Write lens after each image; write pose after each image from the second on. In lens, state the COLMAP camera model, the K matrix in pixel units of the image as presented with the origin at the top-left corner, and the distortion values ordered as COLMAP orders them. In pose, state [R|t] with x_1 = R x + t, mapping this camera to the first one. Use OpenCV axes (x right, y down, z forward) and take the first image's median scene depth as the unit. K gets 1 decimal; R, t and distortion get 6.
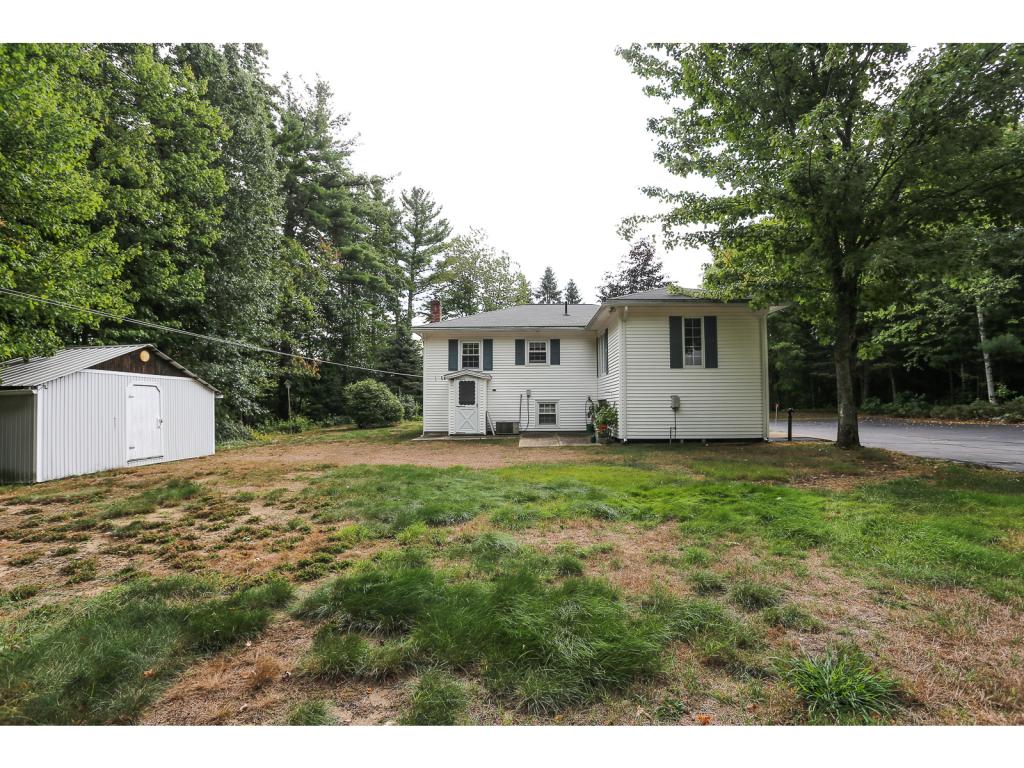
lens RADIAL K [[503.3, 0, 507.1], [0, 503.3, 389.9], [0, 0, 1]] dist [-0.049457, 0.017634]
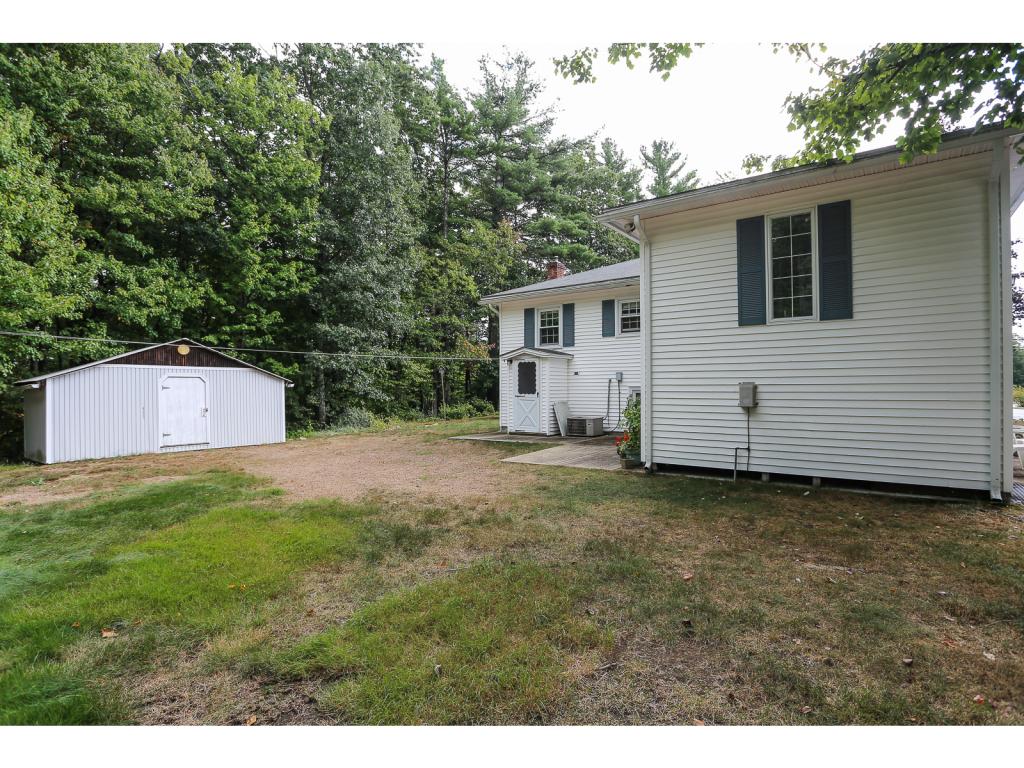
lens RADIAL K [[503.3, 0, 514.6], [0, 503.3, 384.7], [0, 0, 1]] dist [-0.049457, 0.017634]
pose [[0.819590, -0.003822, -0.572938, 0.332758], [0.019970, 0.999561, 0.021898, -0.000928], [0.572603, -0.029389, 0.819306, 0.370862]]
